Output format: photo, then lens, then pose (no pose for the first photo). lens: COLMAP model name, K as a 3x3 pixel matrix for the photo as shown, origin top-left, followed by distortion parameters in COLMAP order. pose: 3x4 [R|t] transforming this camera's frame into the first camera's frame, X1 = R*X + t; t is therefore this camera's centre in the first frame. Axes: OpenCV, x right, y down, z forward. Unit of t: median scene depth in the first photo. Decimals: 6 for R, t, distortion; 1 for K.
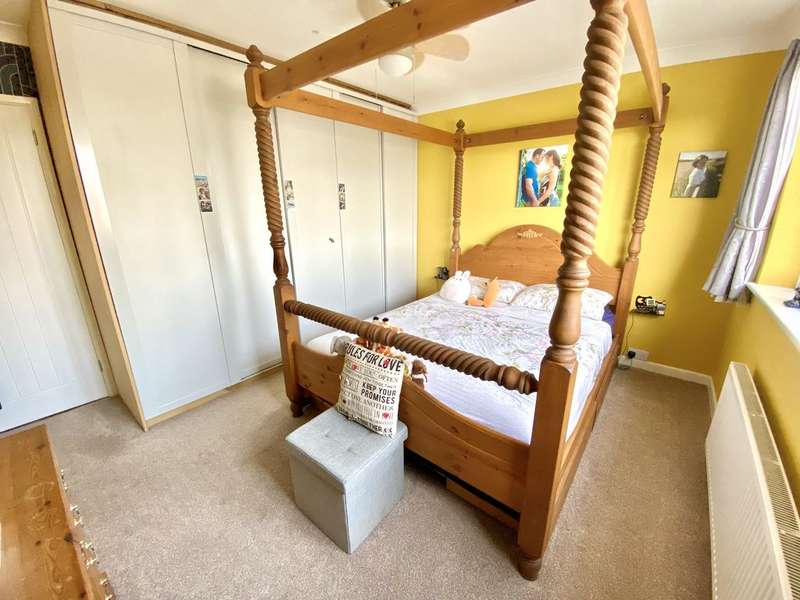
lens RADIAL K [[331.3, 0, 399.2], [0, 331.3, 301.4], [0, 0, 1]] dist [0.034029, -0.024760]
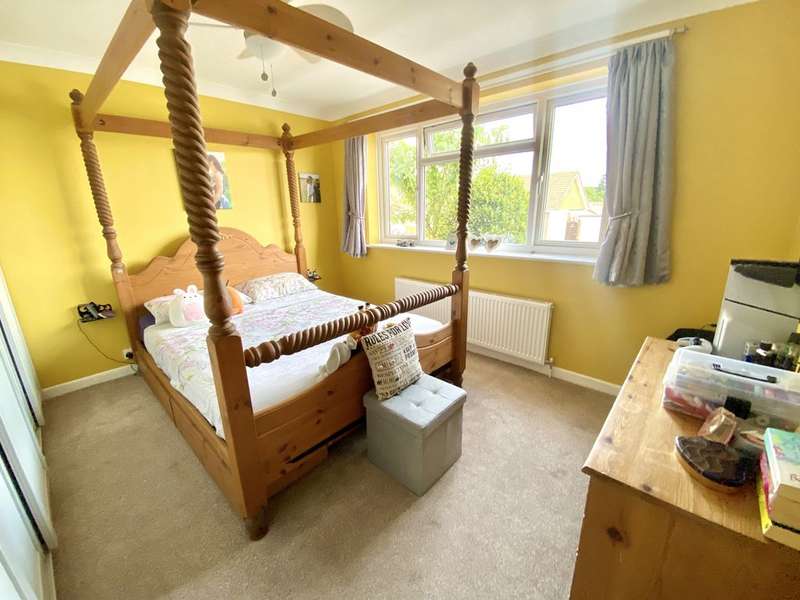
lens RADIAL K [[331.3, 0, 399.2], [0, 331.3, 301.4], [0, 0, 1]] dist [0.034029, -0.024760]
pose [[0.051168, -0.266076, 0.962593, -0.757336], [0.304057, 0.922249, 0.238761, -0.125170], [-0.951279, 0.280466, 0.128092, 0.527370]]
